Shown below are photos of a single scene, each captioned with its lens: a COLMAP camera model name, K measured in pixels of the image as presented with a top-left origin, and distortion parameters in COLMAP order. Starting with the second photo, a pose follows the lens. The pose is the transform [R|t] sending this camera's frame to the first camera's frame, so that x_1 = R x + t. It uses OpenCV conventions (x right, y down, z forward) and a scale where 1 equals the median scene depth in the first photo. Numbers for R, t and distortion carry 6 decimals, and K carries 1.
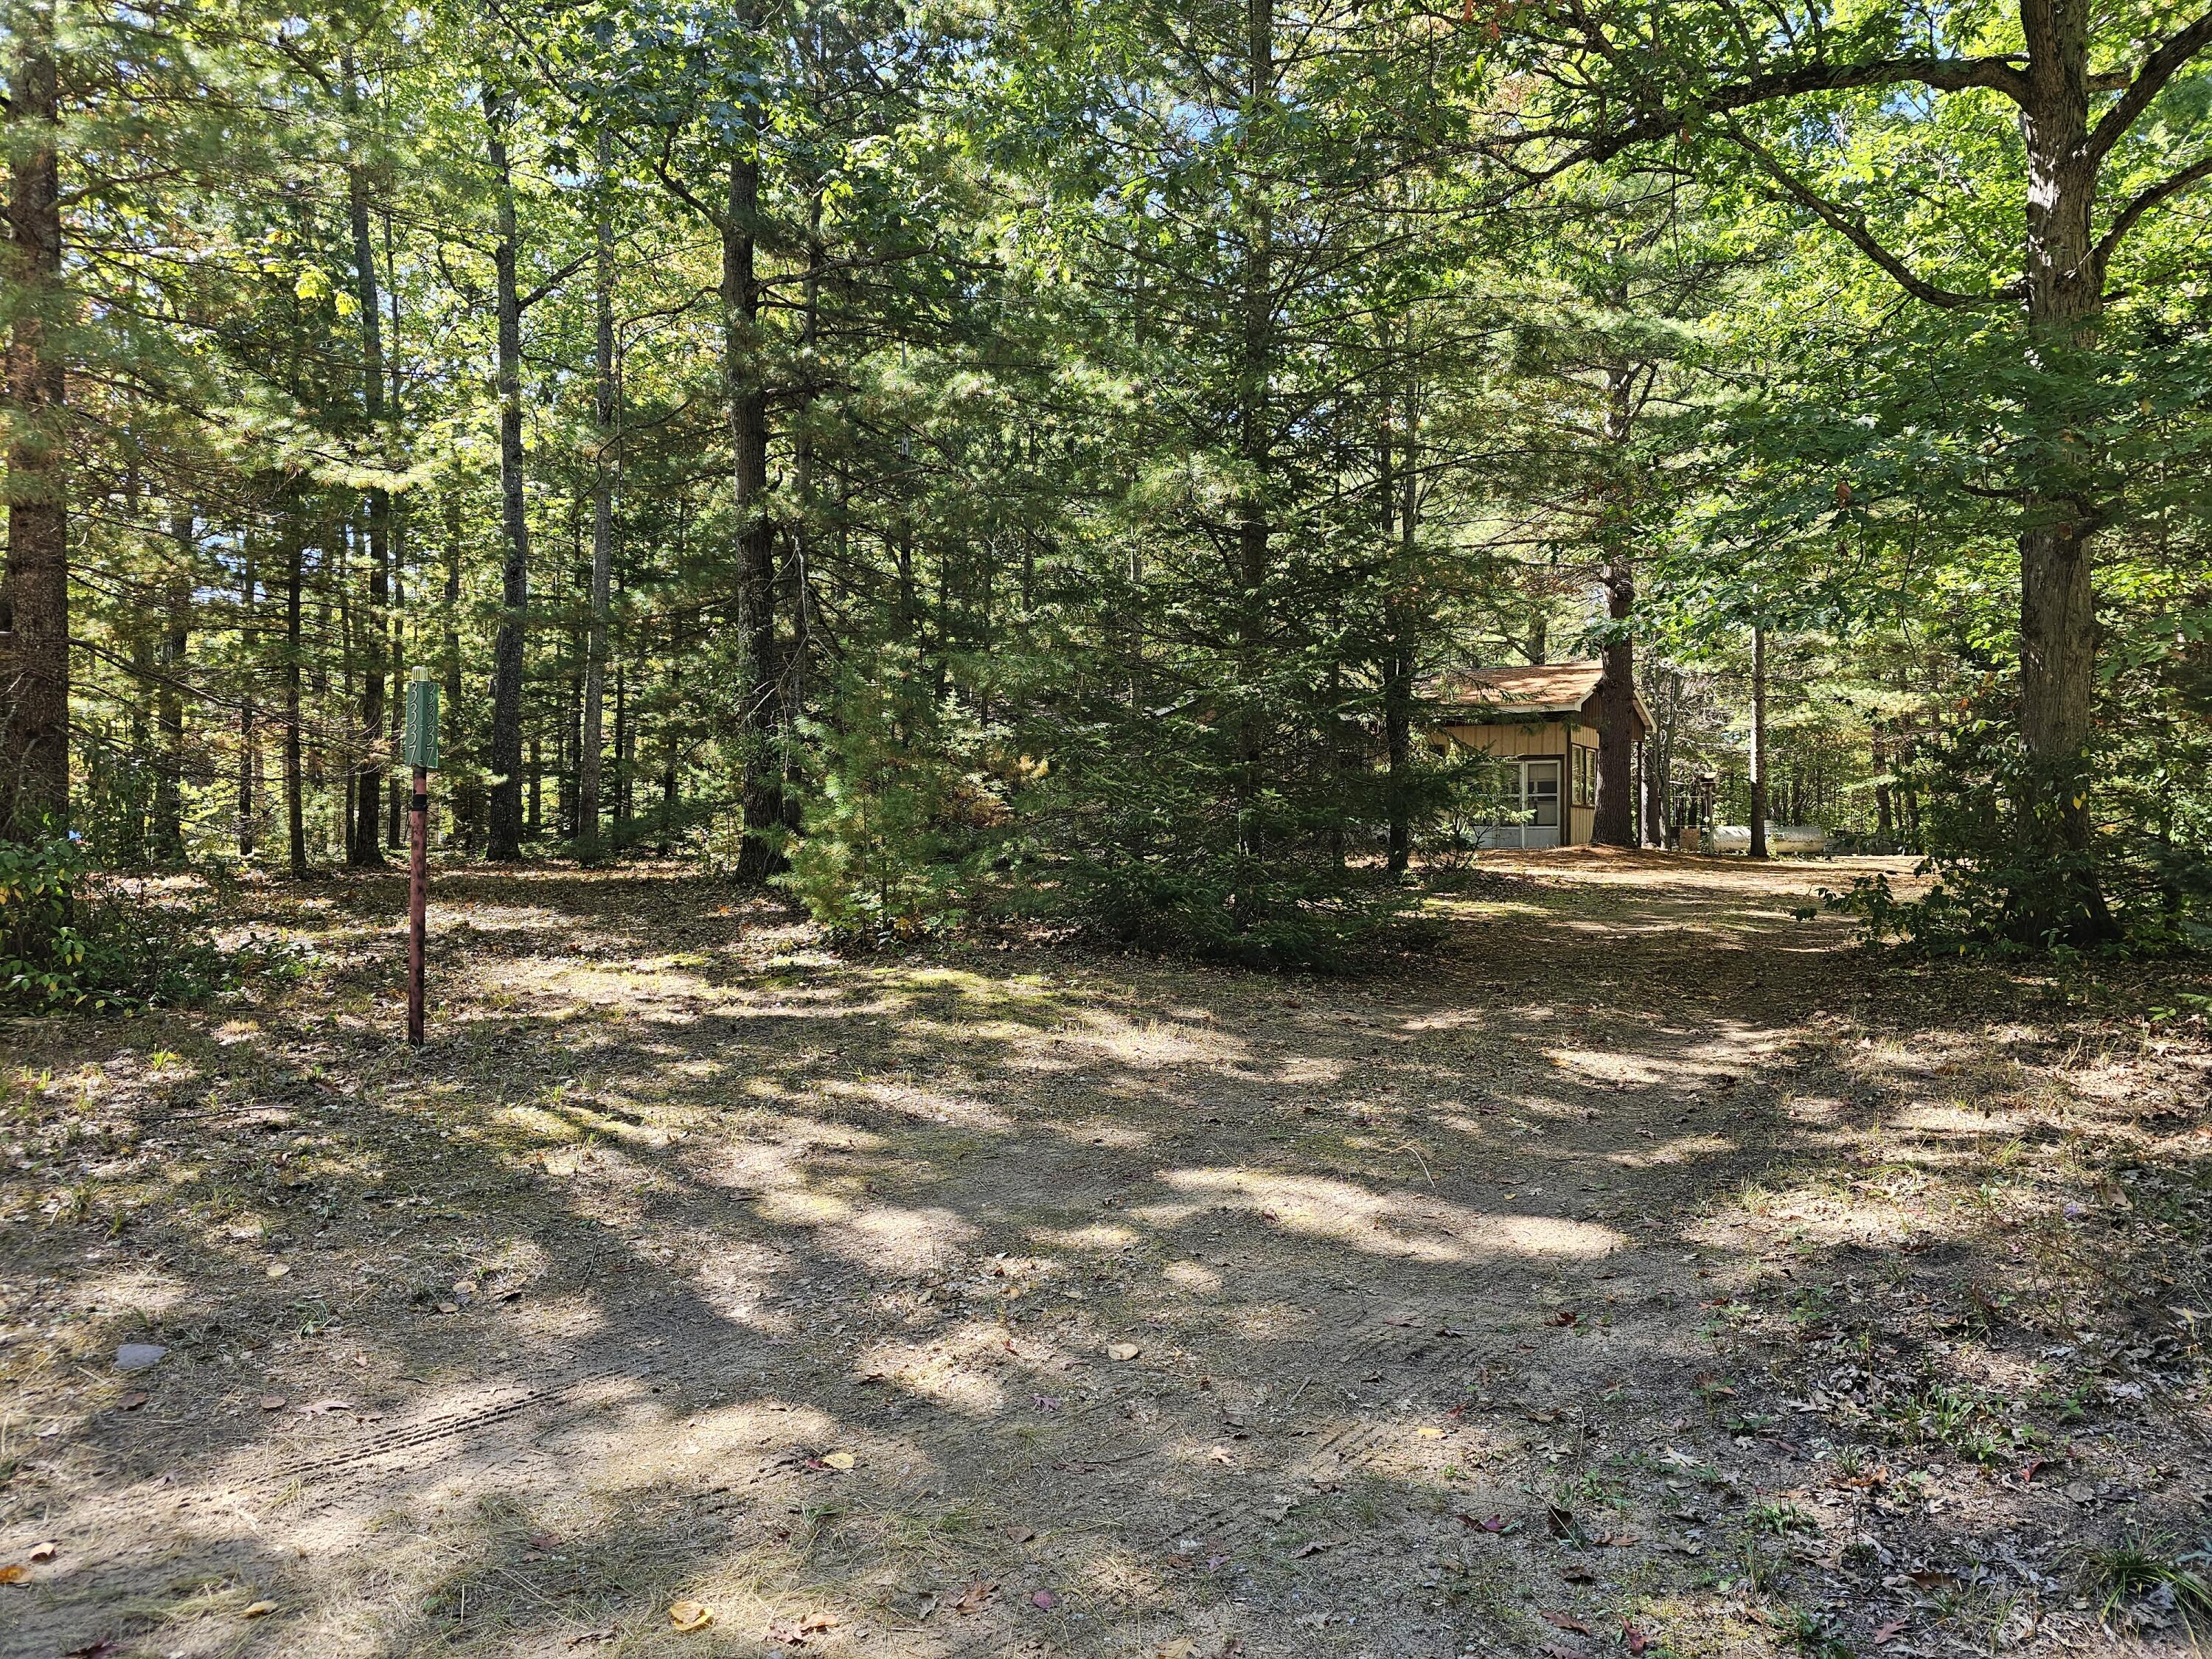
lens RADIAL K [[1498.9, 0, 1117.5], [0, 1498.9, 845.7], [0, 0, 1]] dist [0.083685, -0.072764]
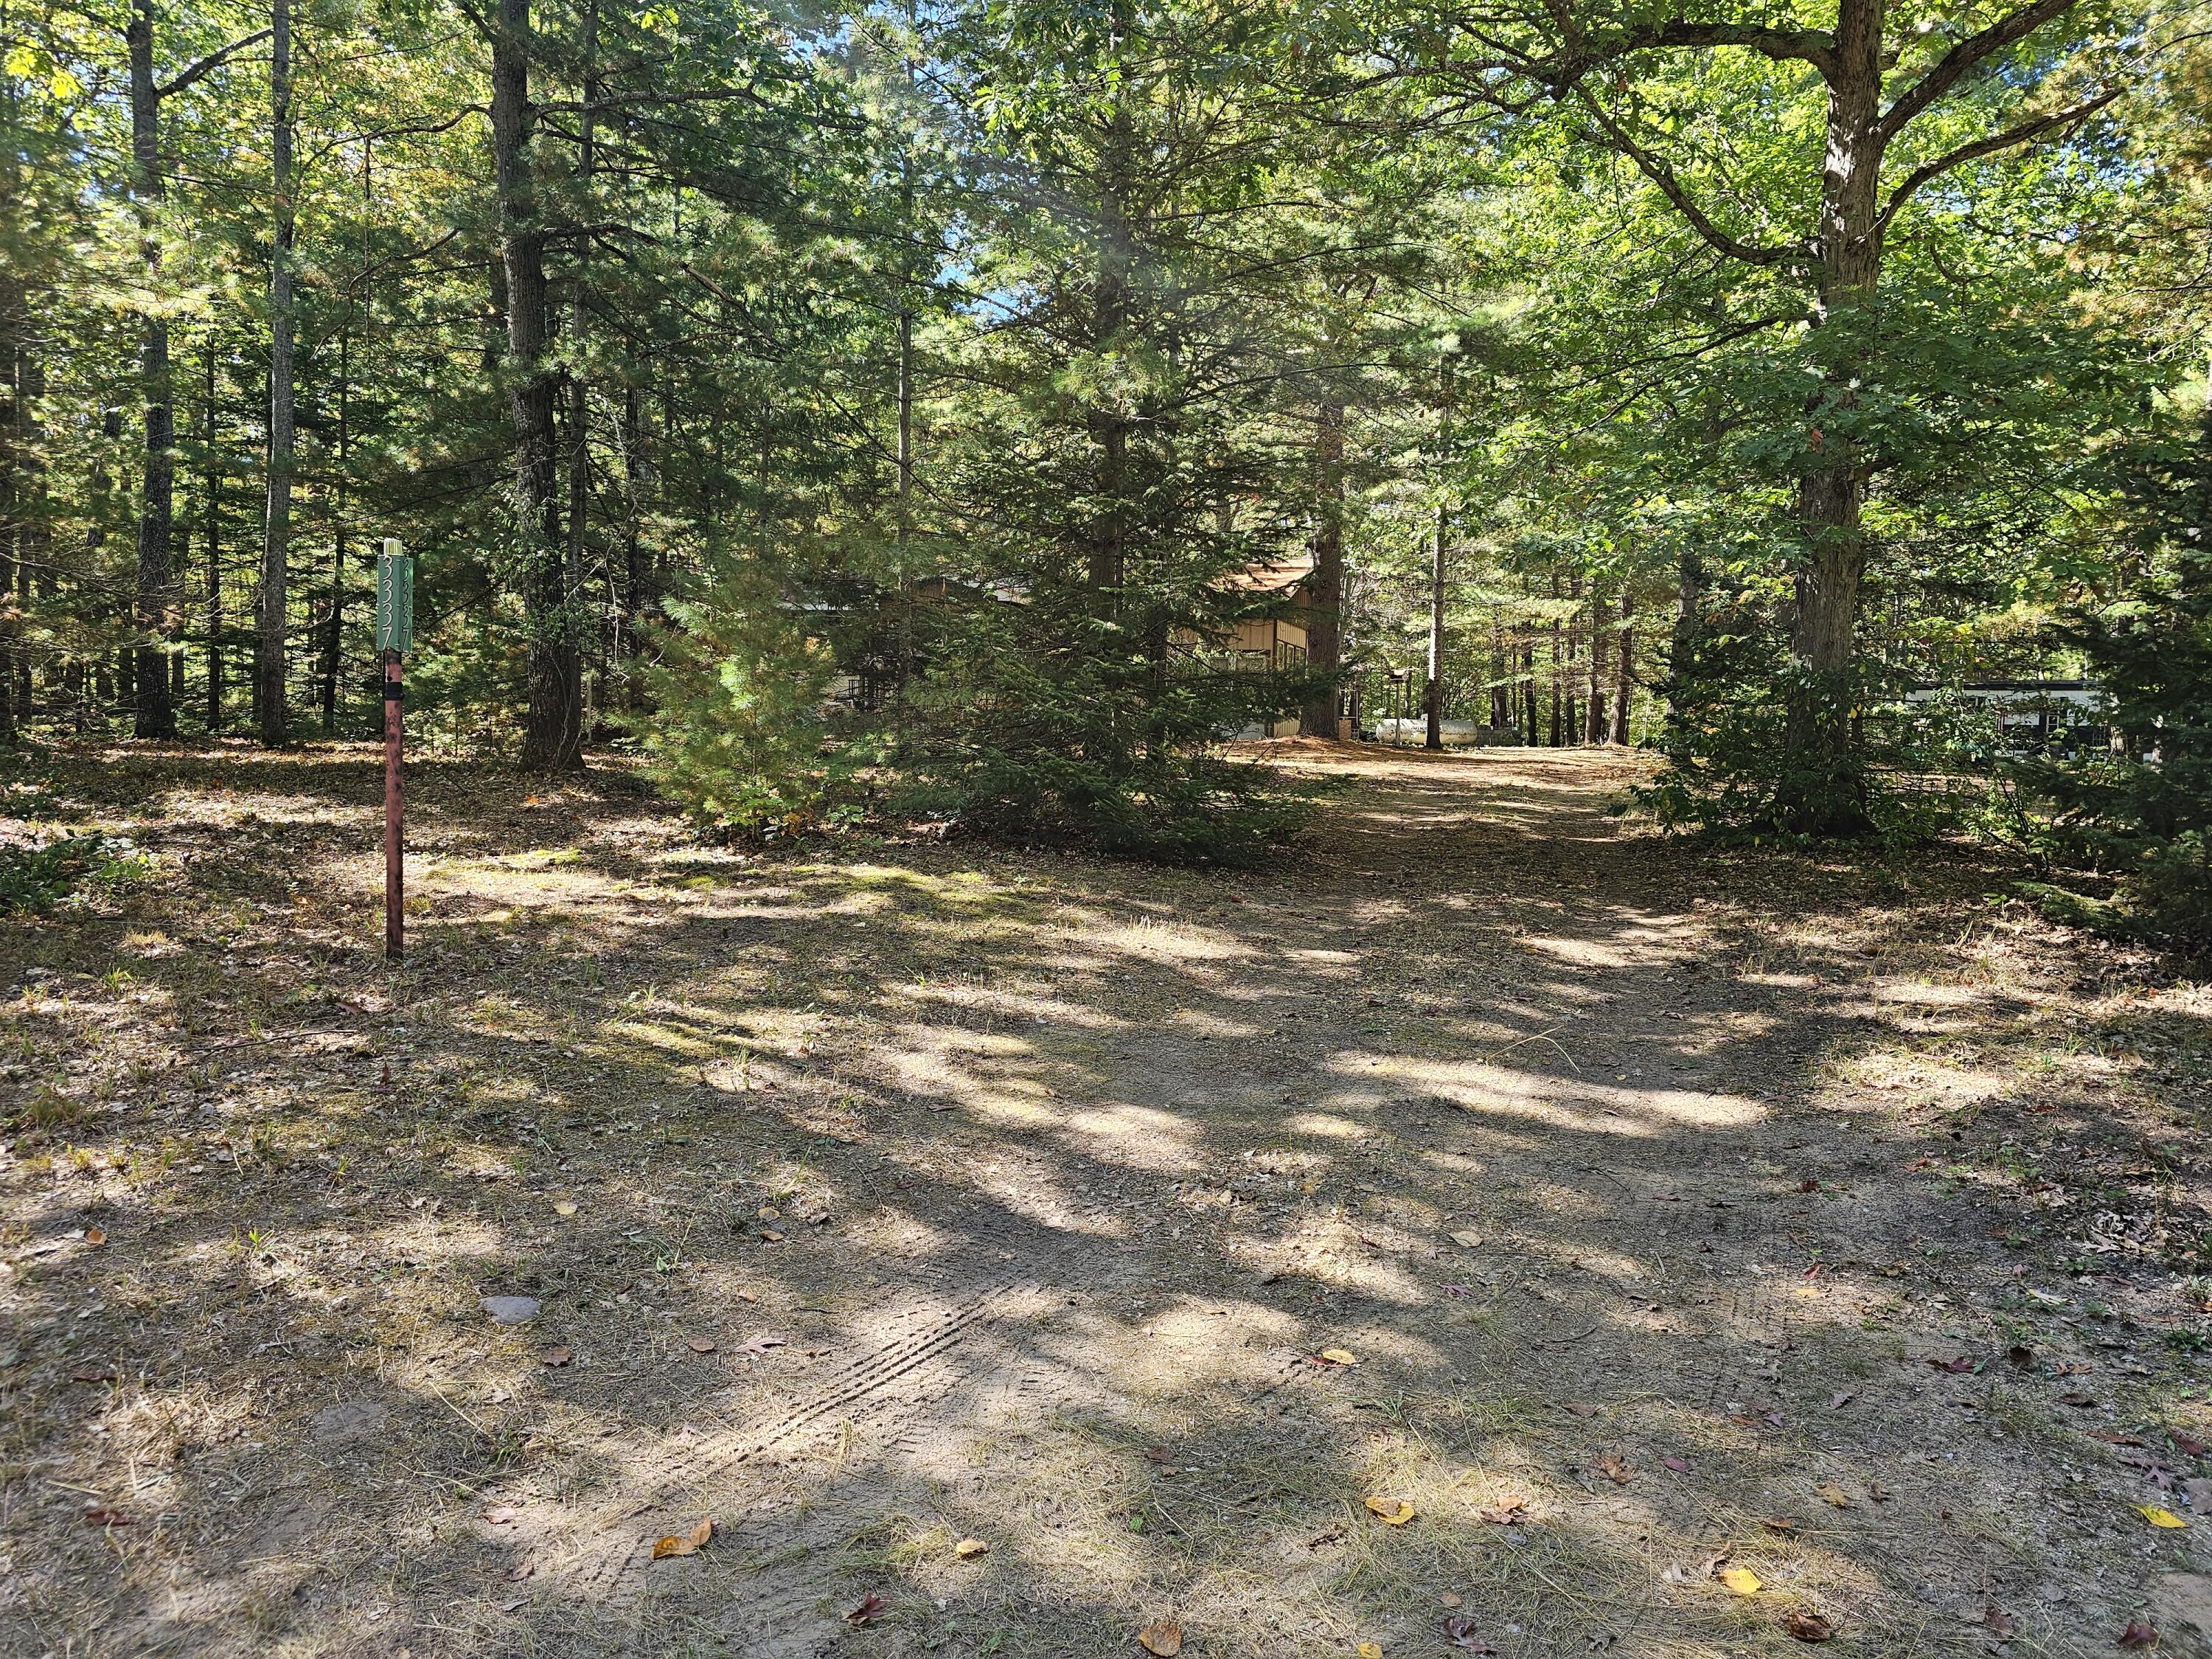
lens RADIAL K [[1498.9, 0, 1111.5], [0, 1498.9, 815.0], [0, 0, 1]] dist [0.083685, -0.072764]
pose [[0.970539, -0.001899, 0.240937, -0.187222], [-0.011848, 0.998383, 0.055592, -0.005920], [-0.240653, -0.056809, 0.968947, 0.018282]]
